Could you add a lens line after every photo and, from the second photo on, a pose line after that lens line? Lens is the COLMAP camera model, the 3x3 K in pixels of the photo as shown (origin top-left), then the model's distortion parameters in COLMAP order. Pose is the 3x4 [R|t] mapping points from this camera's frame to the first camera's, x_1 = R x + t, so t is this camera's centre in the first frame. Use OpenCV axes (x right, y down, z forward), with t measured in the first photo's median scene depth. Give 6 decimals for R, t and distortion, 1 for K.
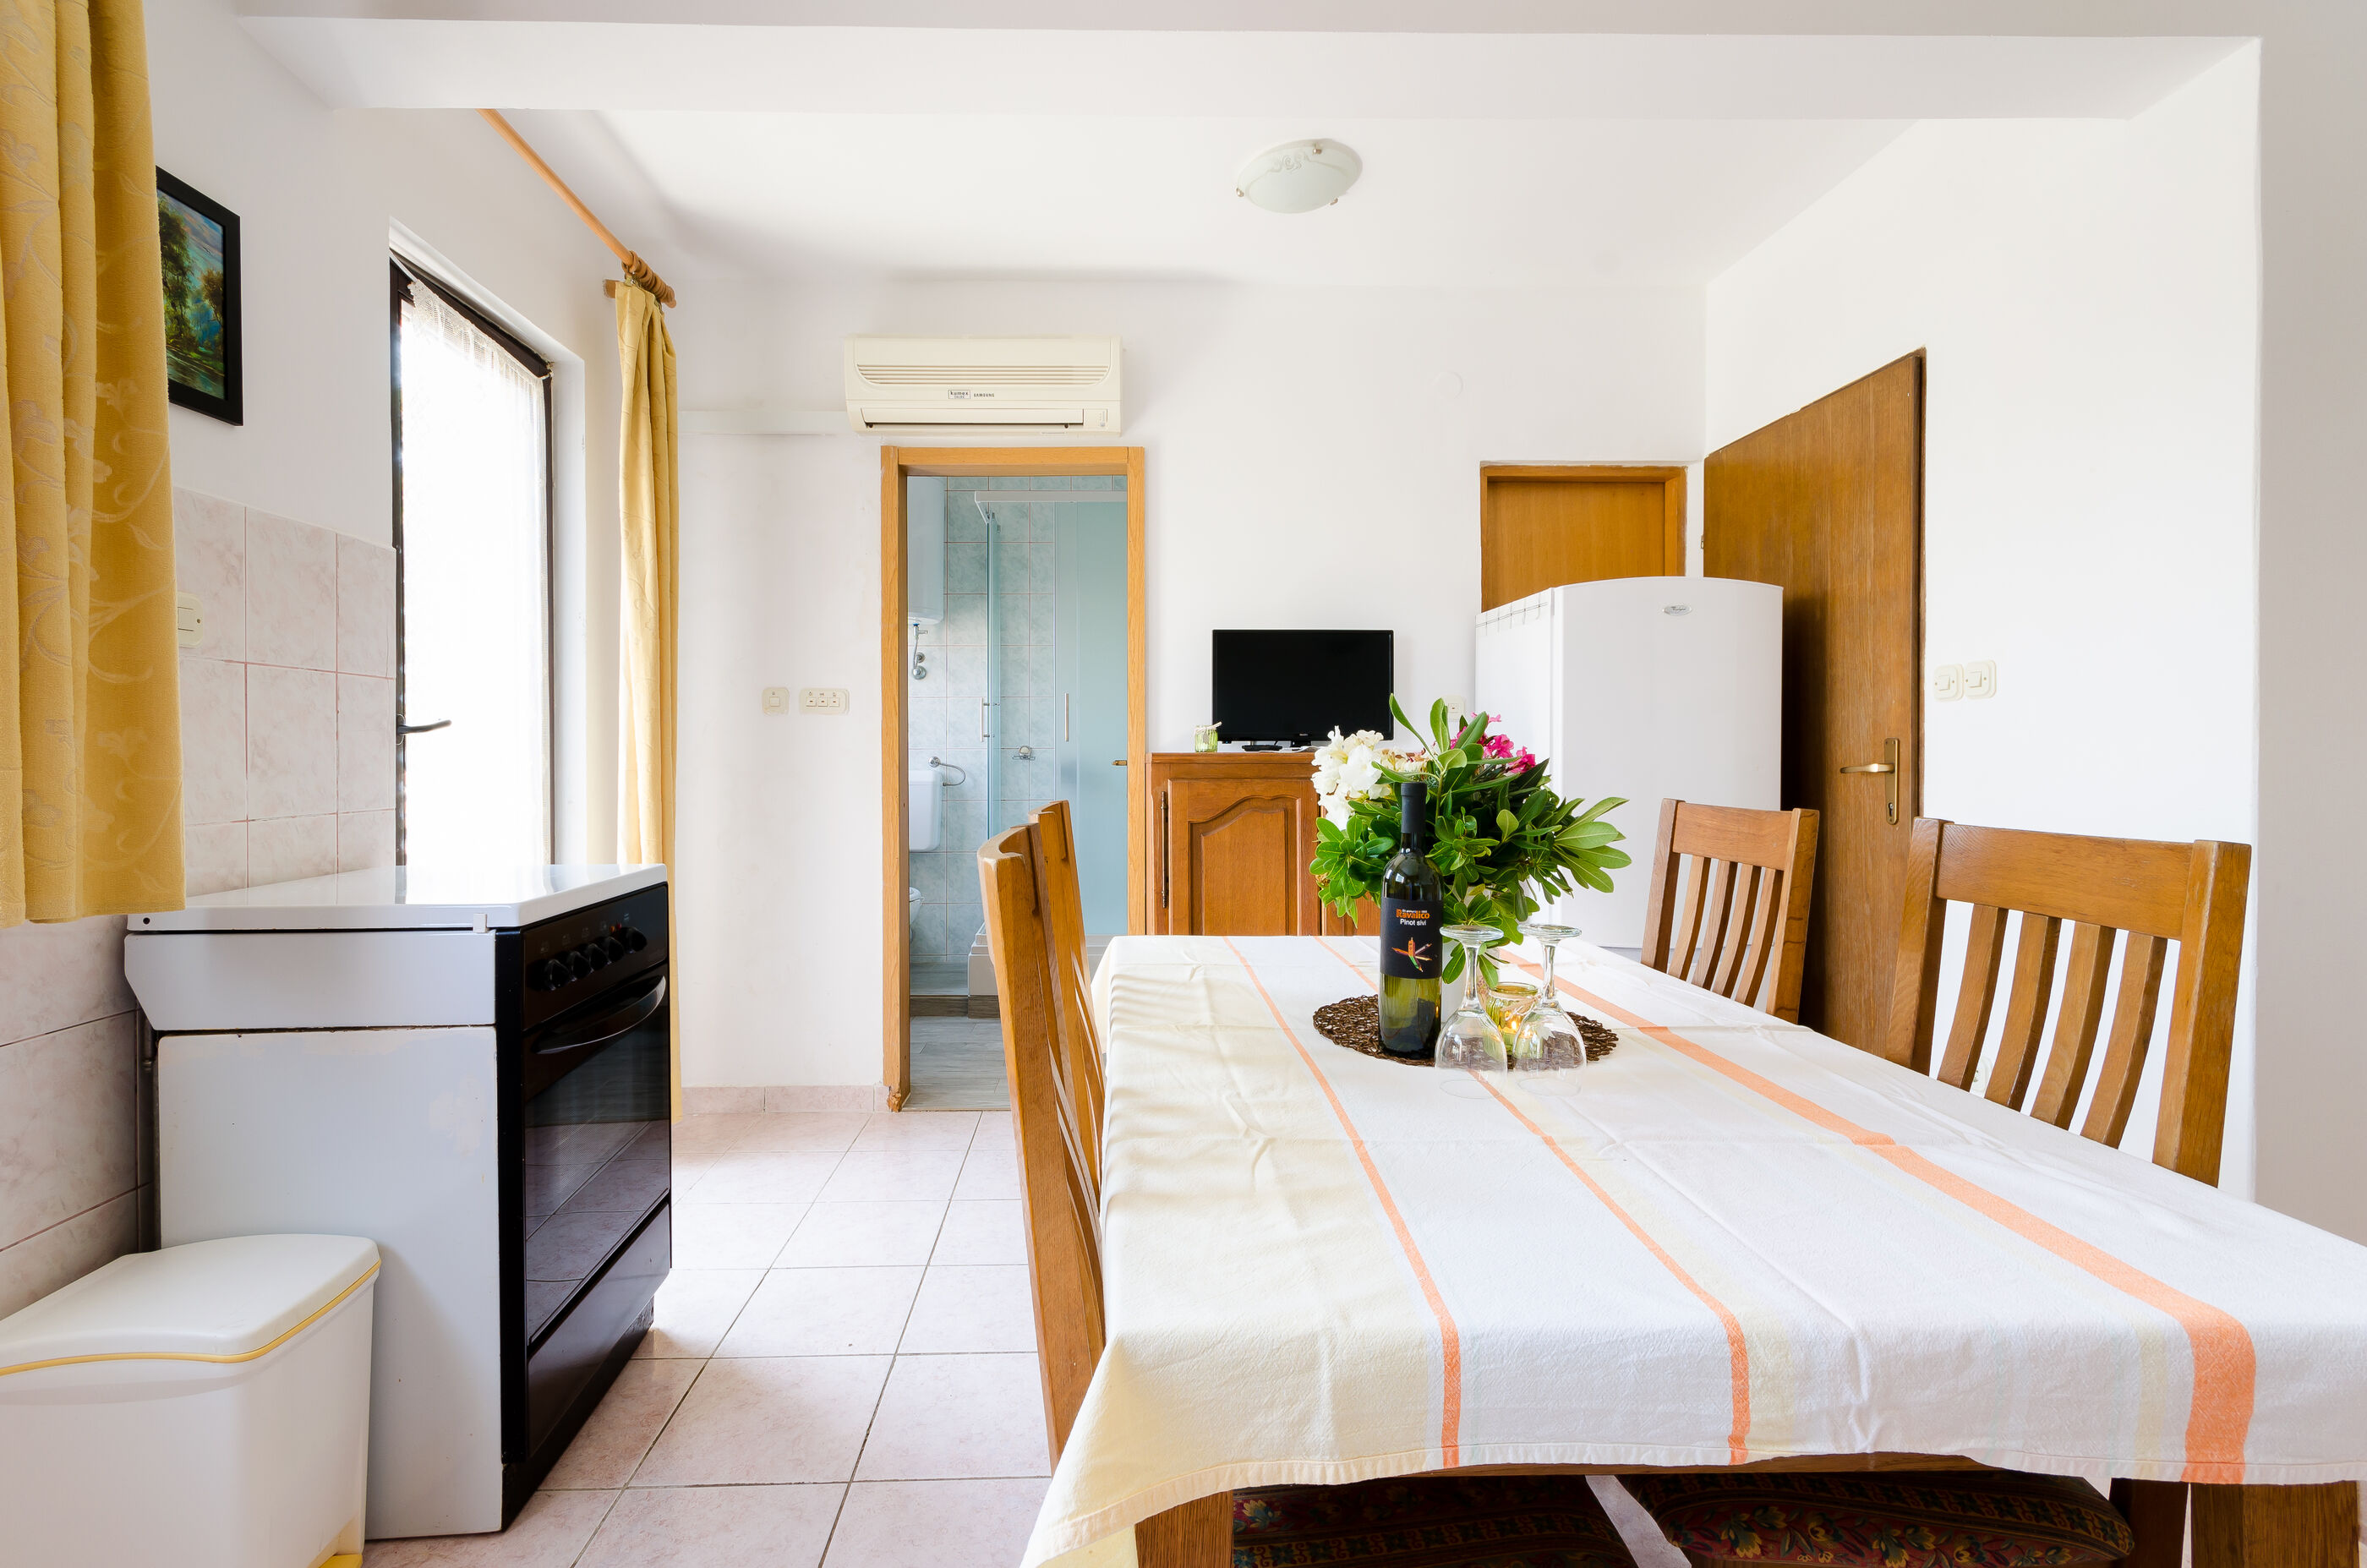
lens RADIAL K [[1052.6, 0, 1088.3], [0, 1052.6, 761.9], [0, 0, 1]] dist [0.000513, 0.000148]
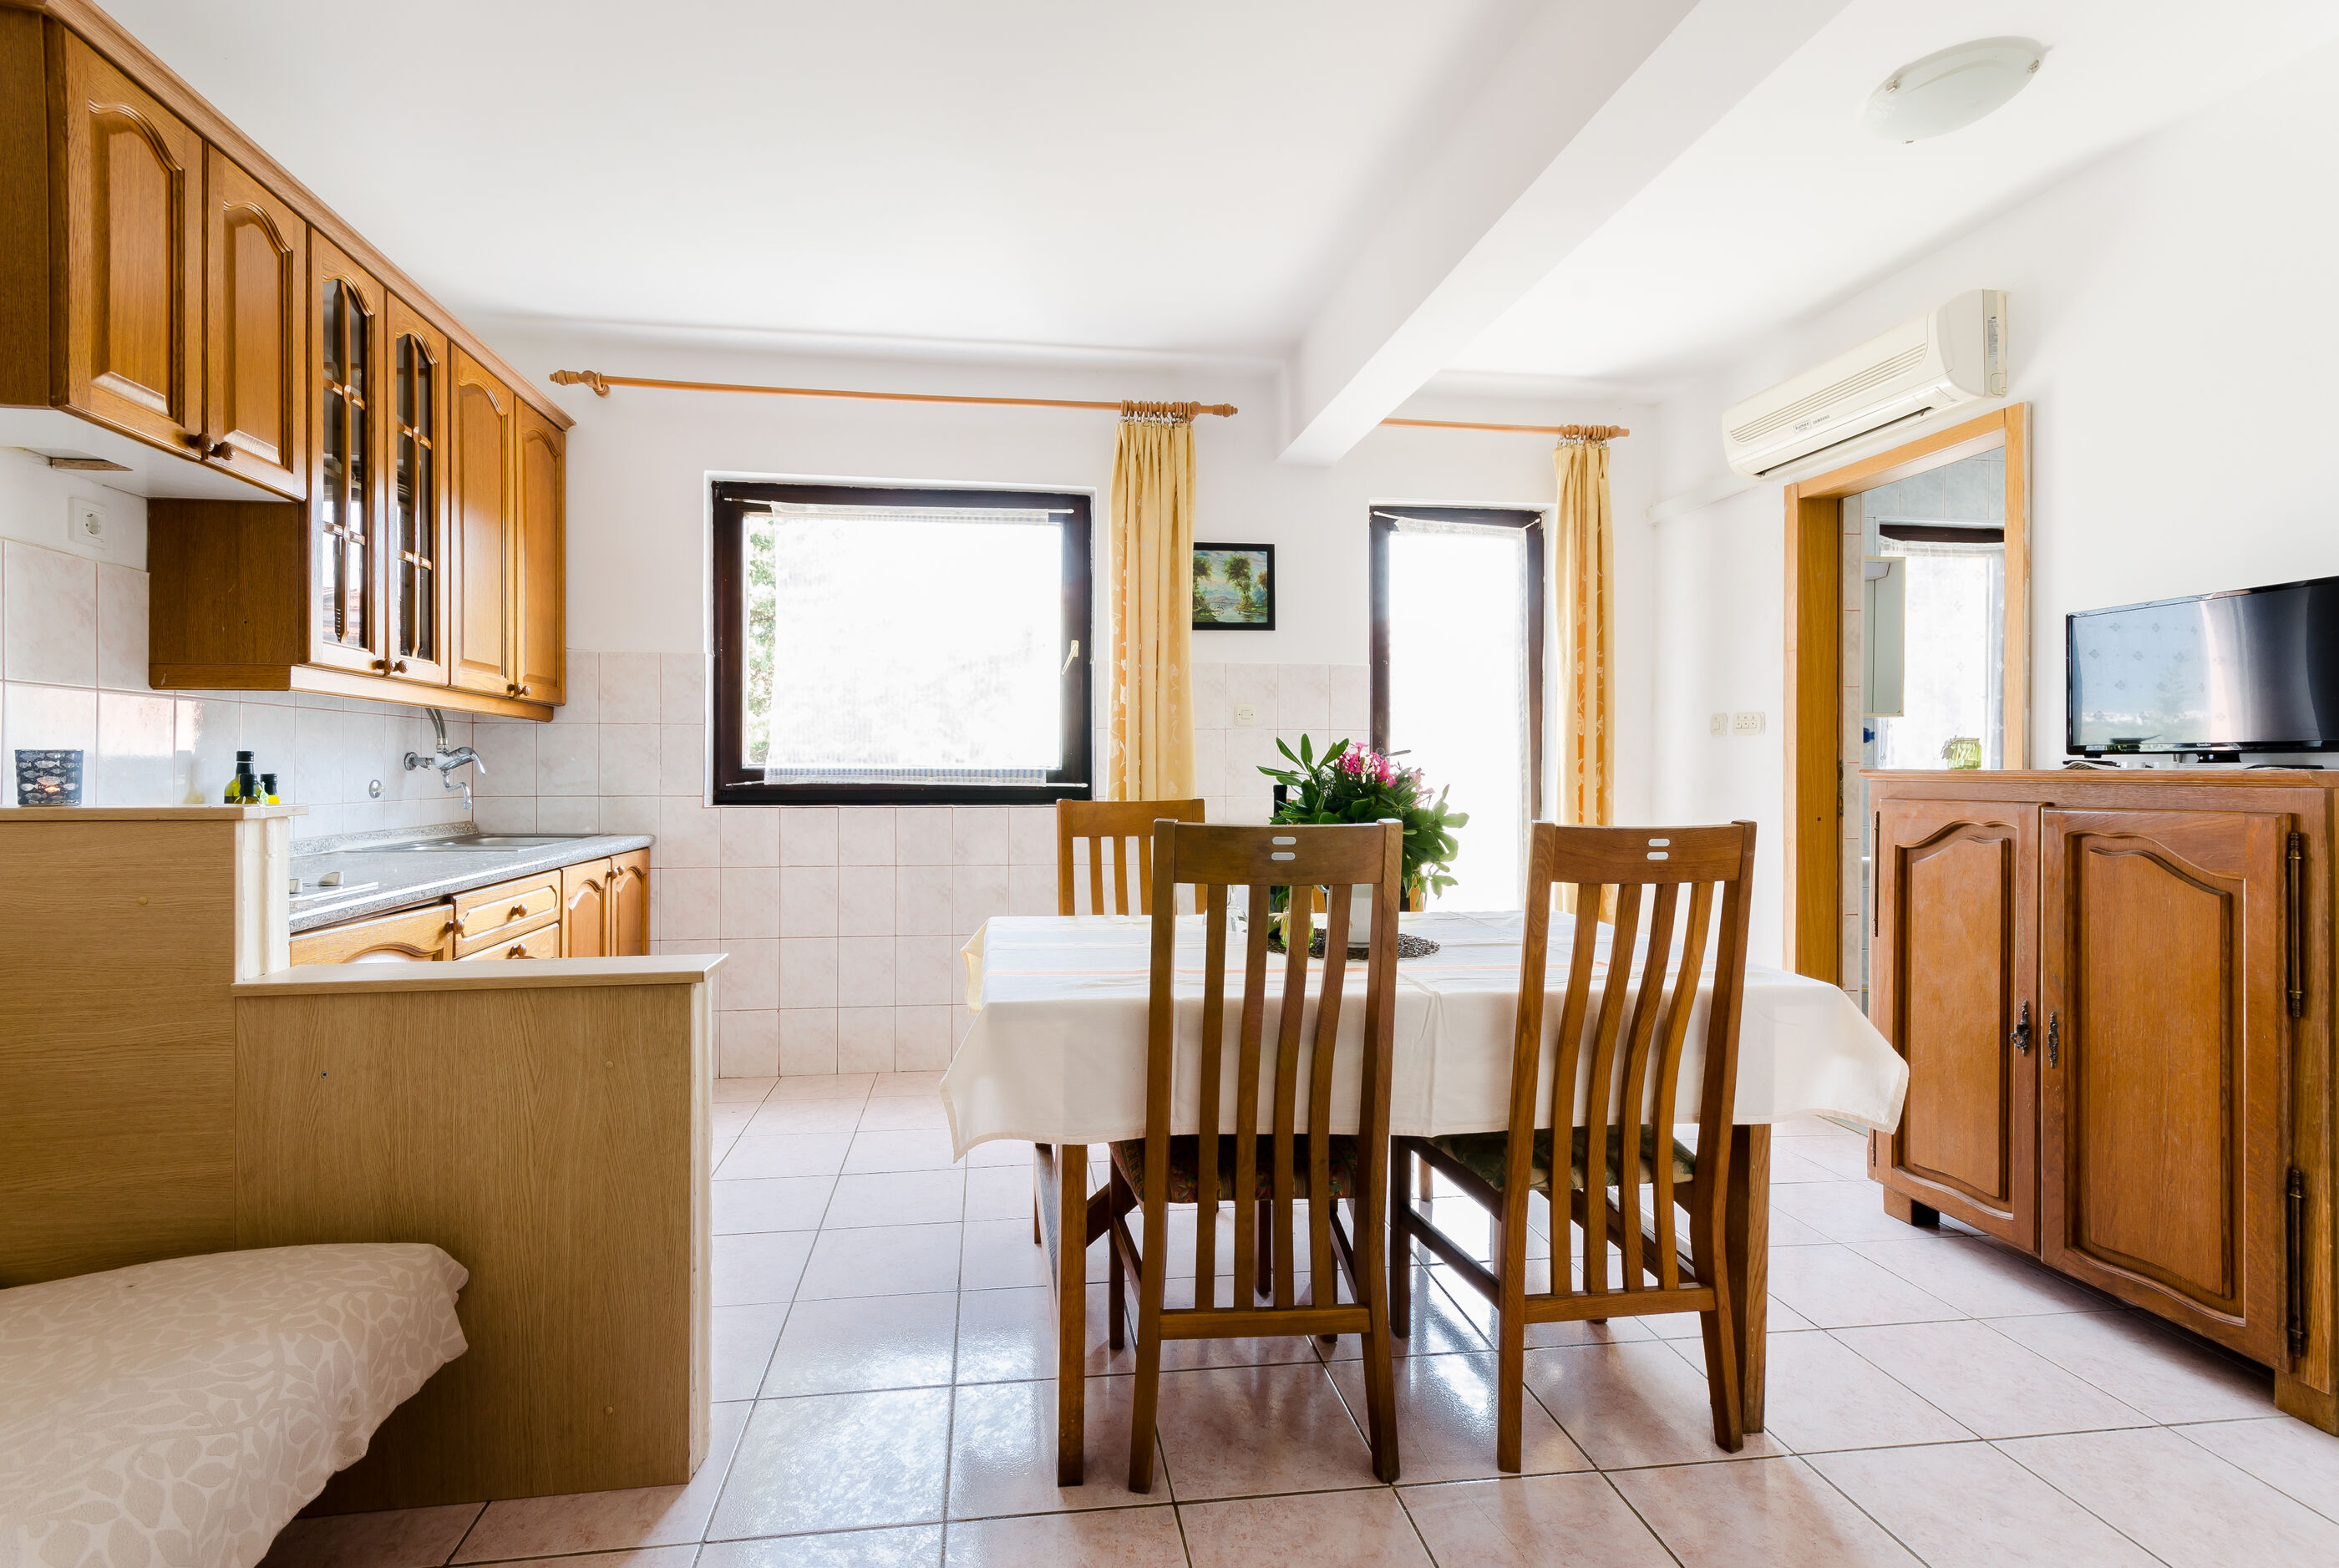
lens RADIAL K [[1052.4, 0, 1169.5], [0, 1052.4, 784.0], [0, 0, 1]] dist [-0.002748, -0.000747]
pose [[0.143723, 0.012983, -0.989533, 1.003349], [-0.010990, 0.999873, 0.011522, 0.002321], [0.989557, 0.009219, 0.143848, 0.276969]]
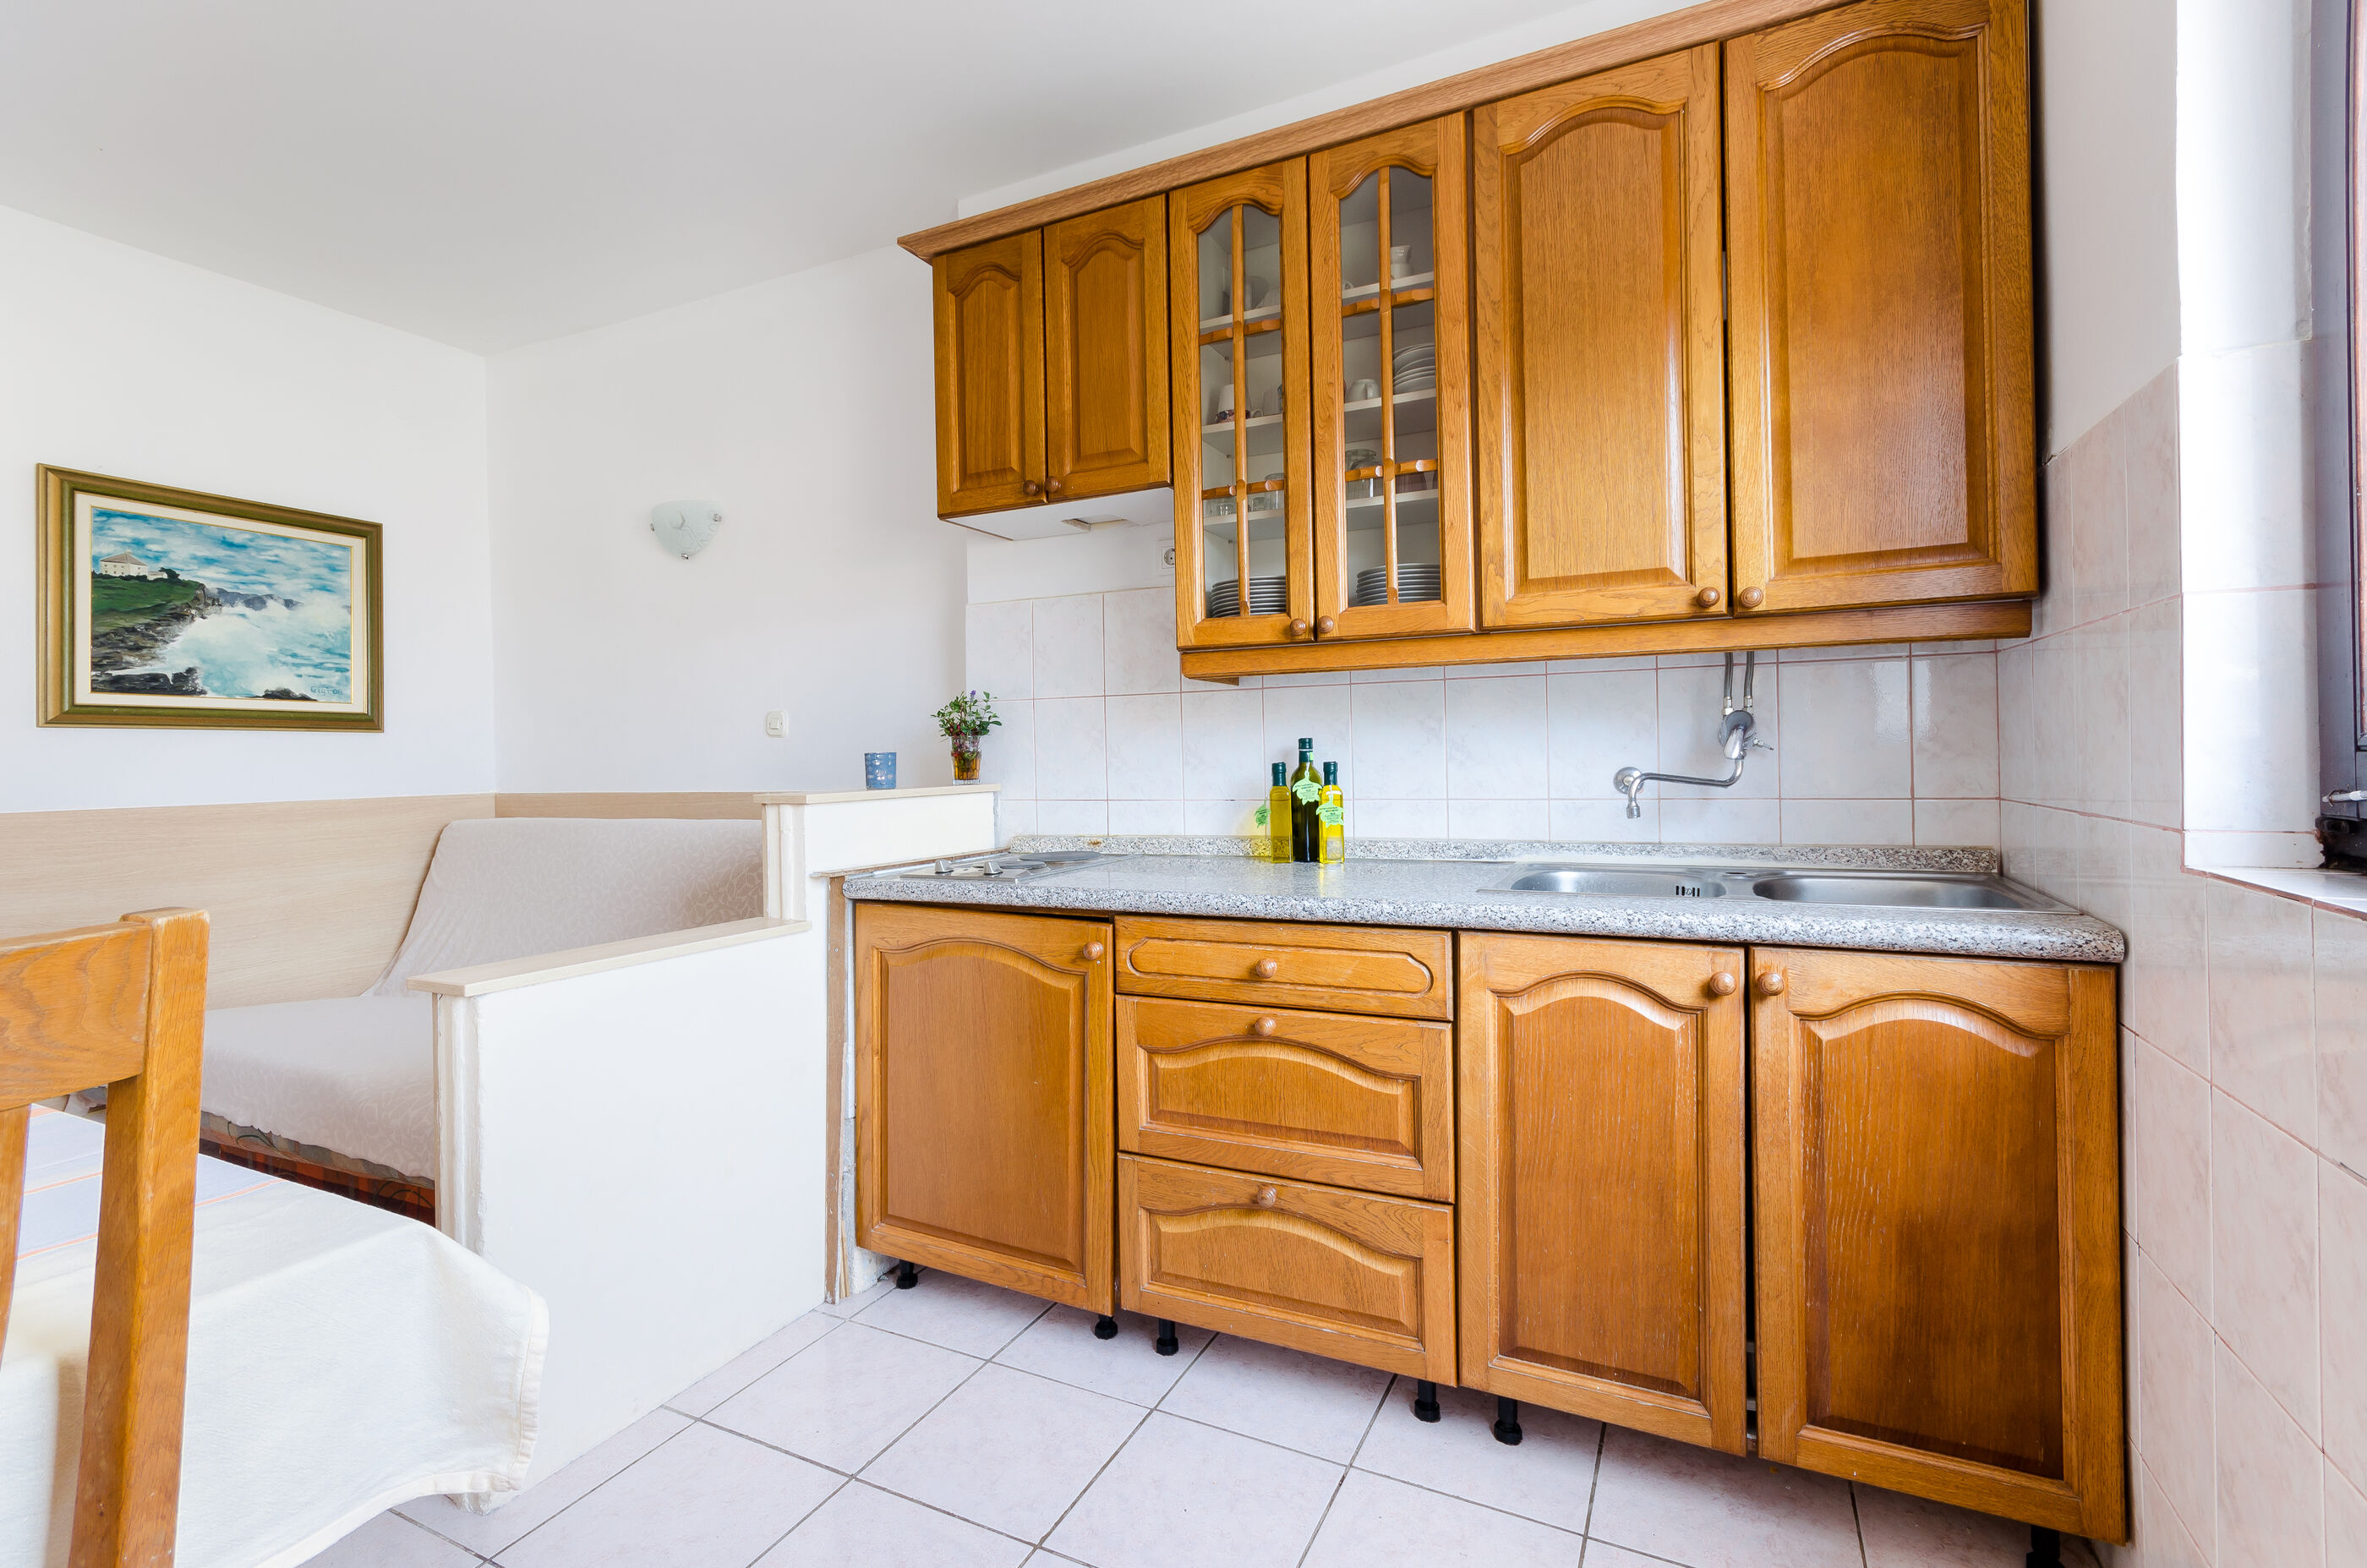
lens RADIAL K [[1044.3, 0, 1166.4], [0, 1044.3, 755.4], [0, 0, 1]] dist [0.007658, -0.000176]
pose [[-0.892274, 0.020748, 0.451018, -0.348832], [0.027232, 0.999598, 0.007891, -0.003984], [-0.450673, 0.019323, -0.892480, 0.439002]]
